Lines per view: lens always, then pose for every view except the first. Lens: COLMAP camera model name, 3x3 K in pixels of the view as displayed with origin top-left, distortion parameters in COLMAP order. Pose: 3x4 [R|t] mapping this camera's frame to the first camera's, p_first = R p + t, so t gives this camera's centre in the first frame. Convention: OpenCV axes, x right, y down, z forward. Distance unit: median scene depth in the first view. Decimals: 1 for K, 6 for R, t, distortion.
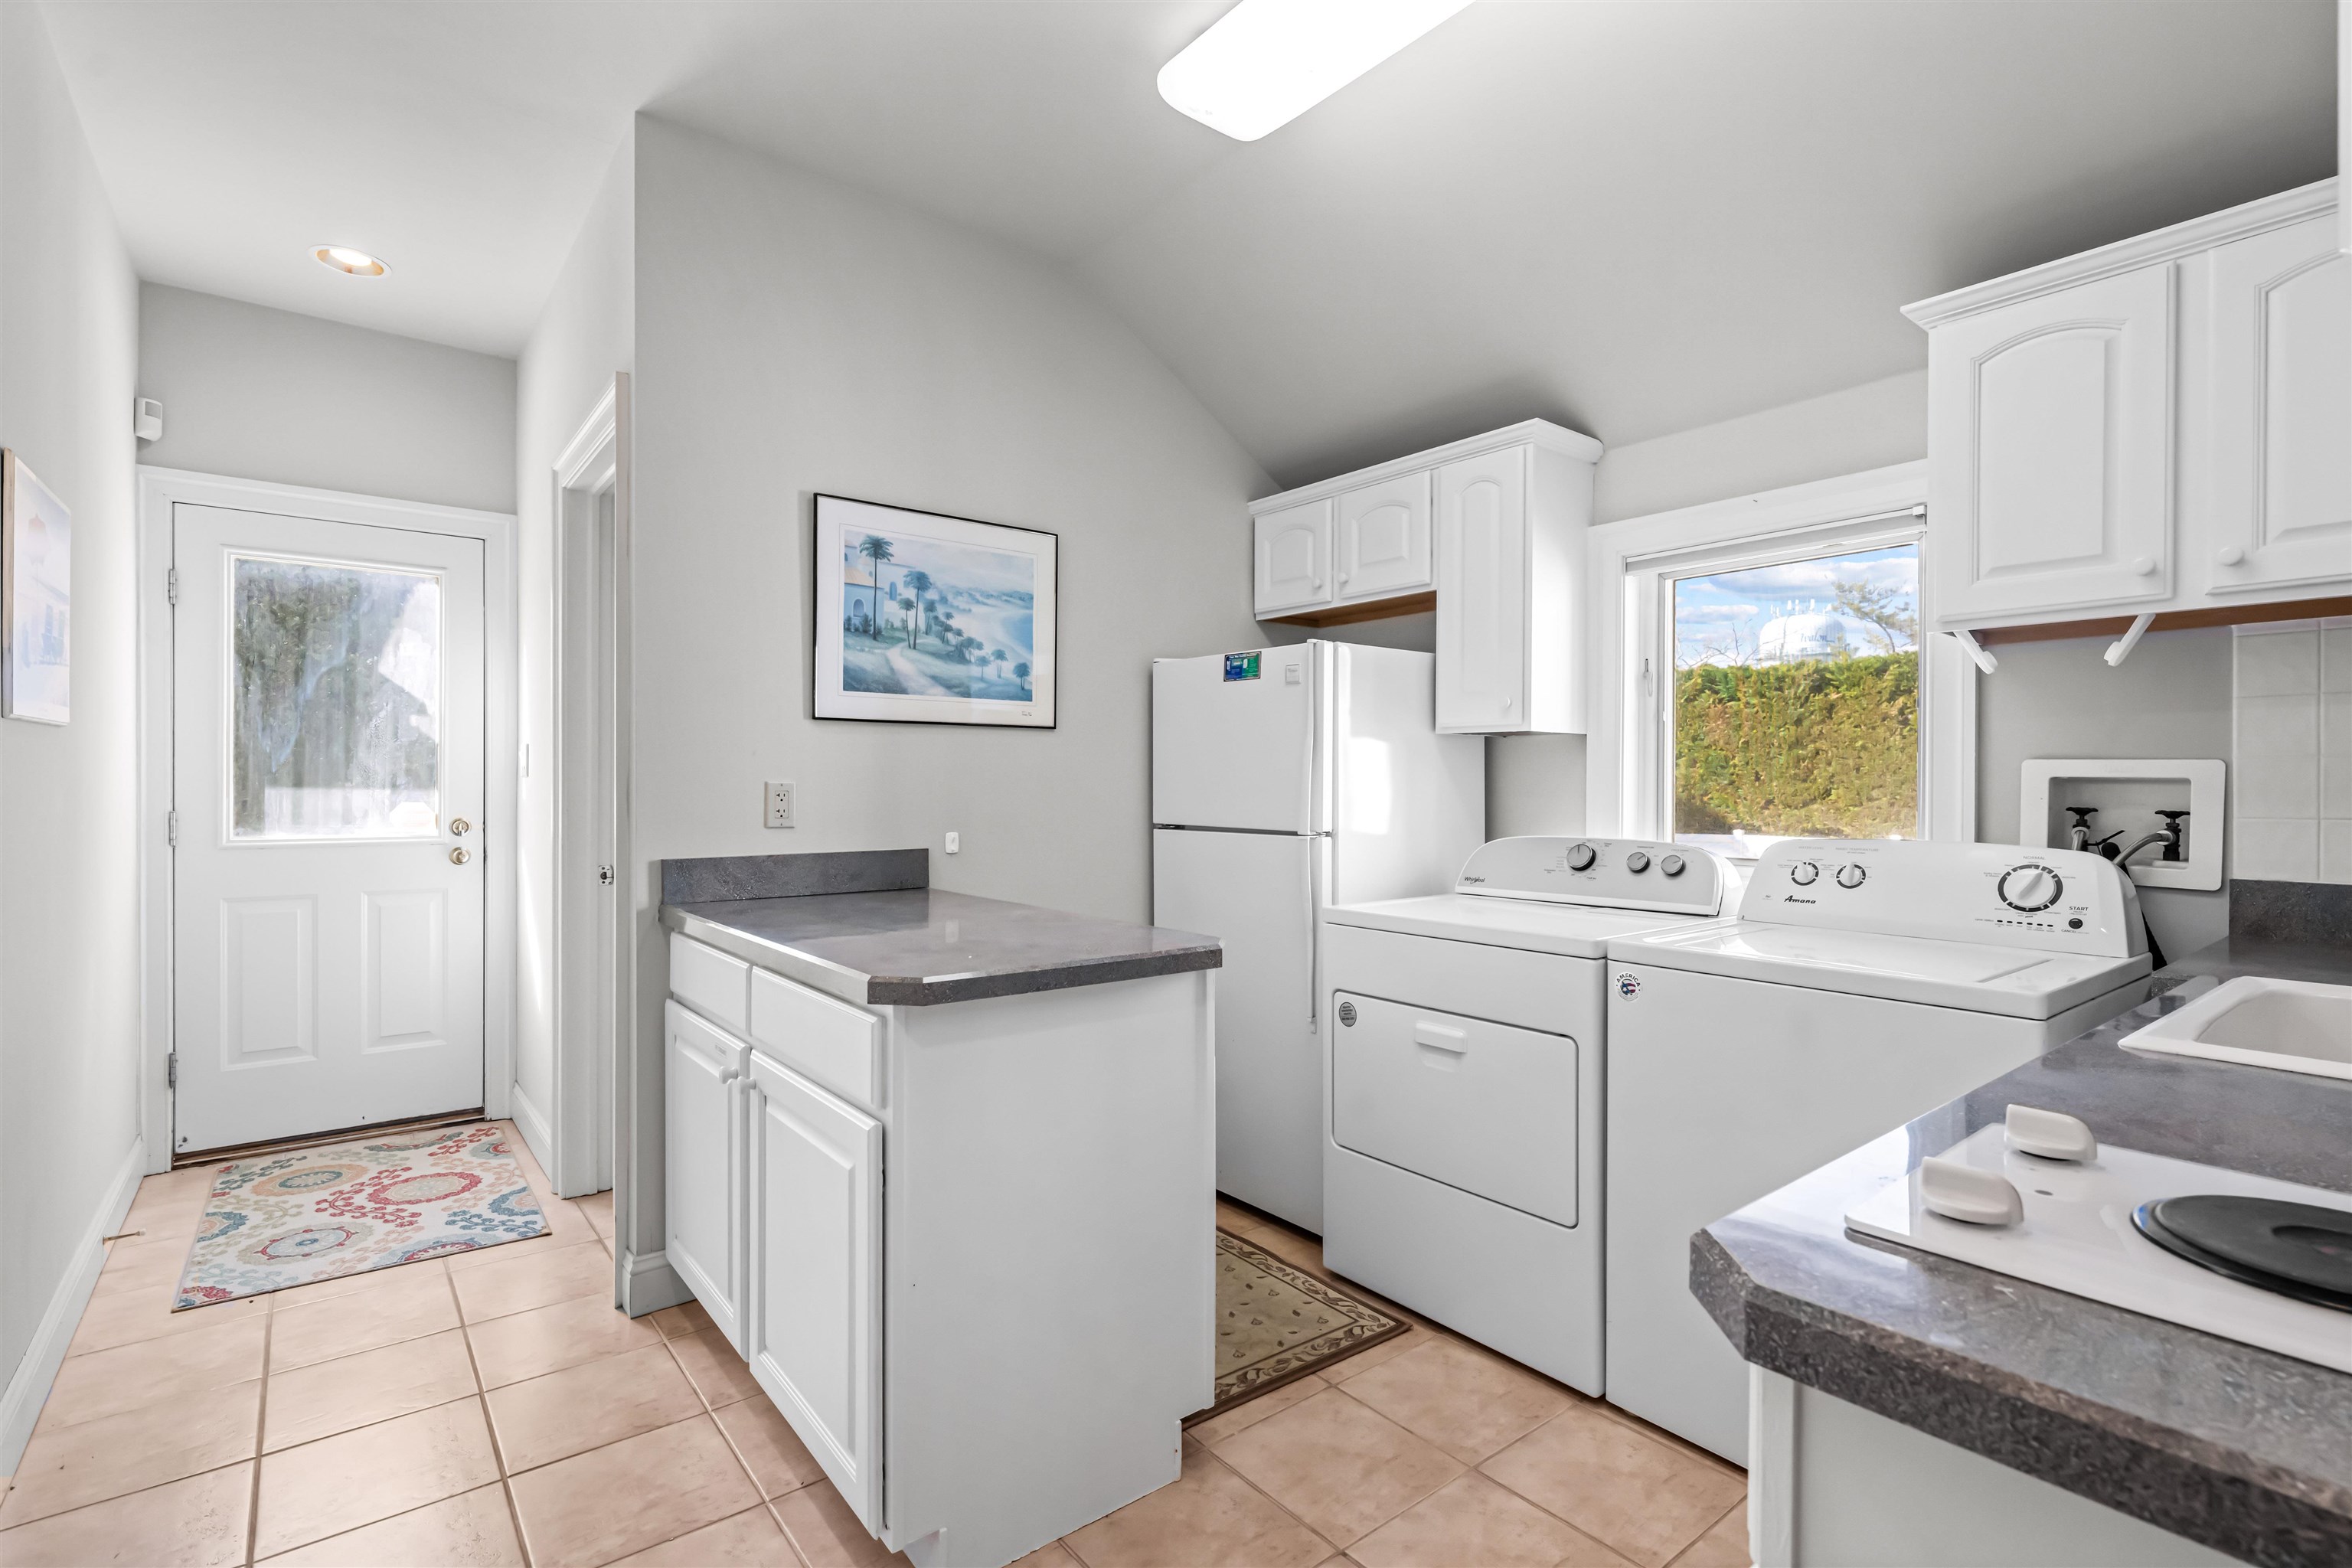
lens RADIAL K [[1086.8, 0, 1176.0], [0, 1086.8, 784.0], [0, 0, 1]] dist [0.001251, -0.000051]
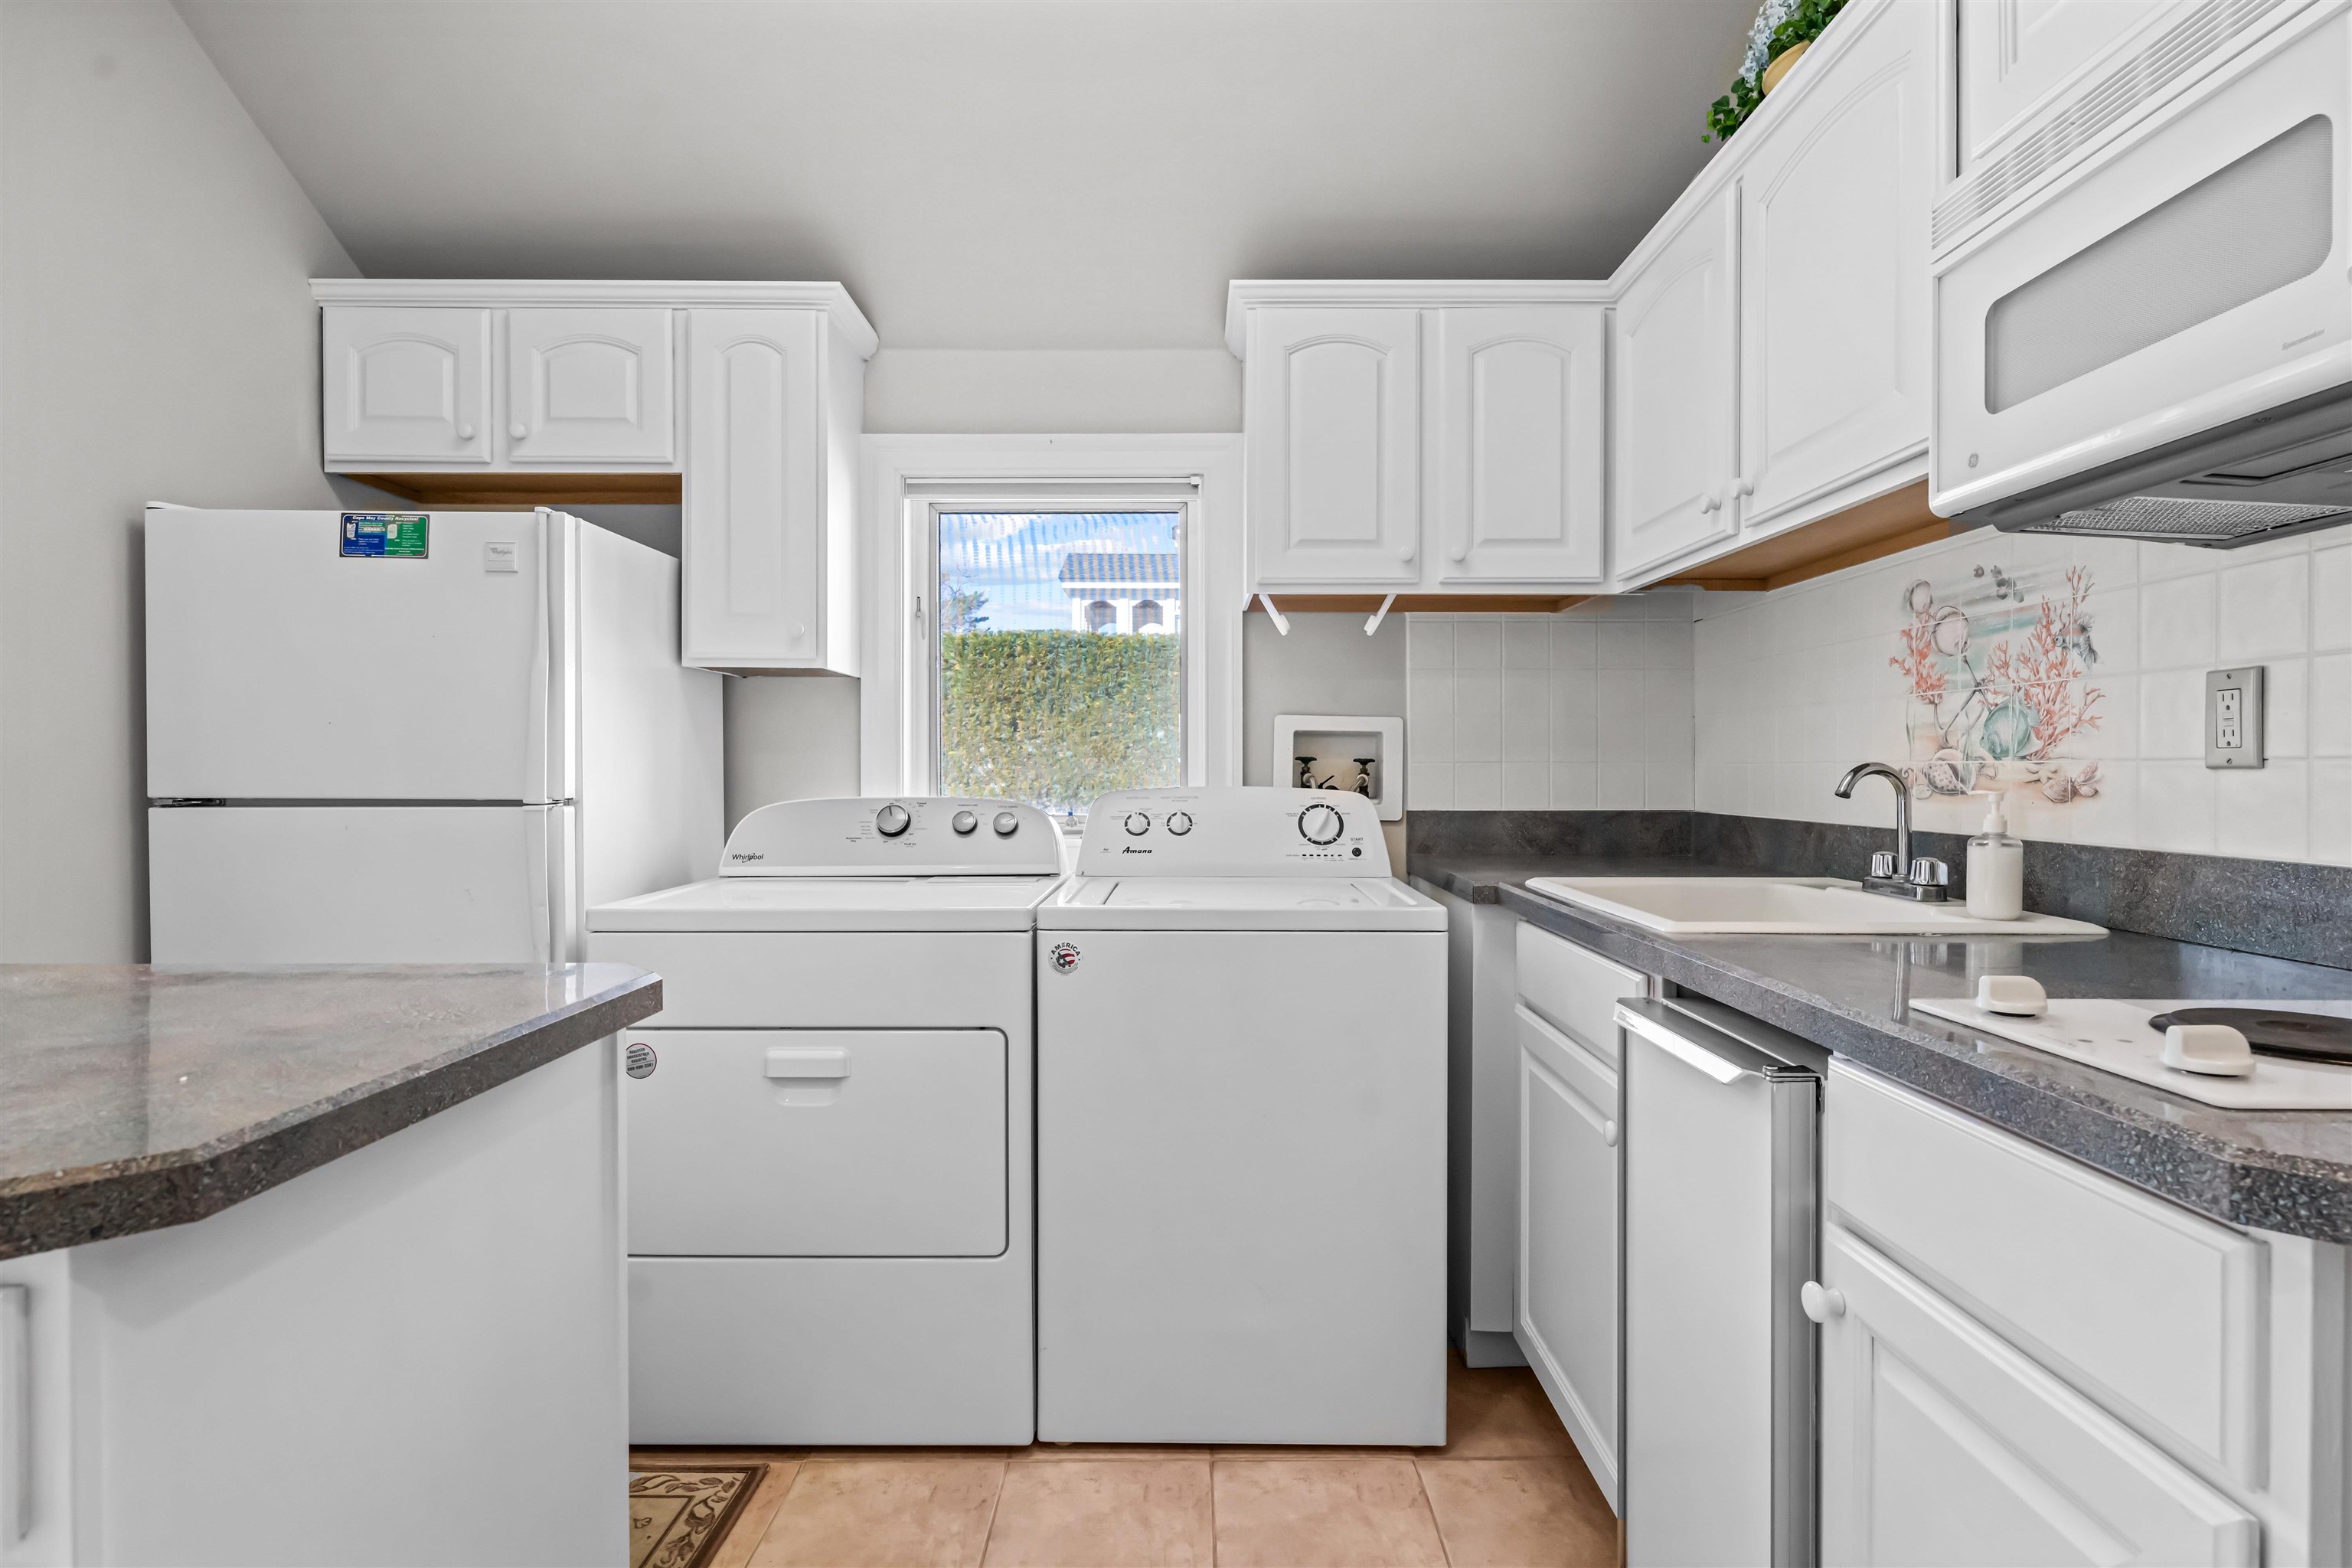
lens RADIAL K [[1160.3, 0, 1180.6], [0, 1160.3, 772.1], [0, 0, 1]] dist [0.007049, 0.000232]
pose [[0.622037, -0.006728, 0.782959, -0.220788], [0.000164, 0.999964, 0.008463, 0.025226], [-0.782987, -0.005136, 0.622016, 0.299215]]
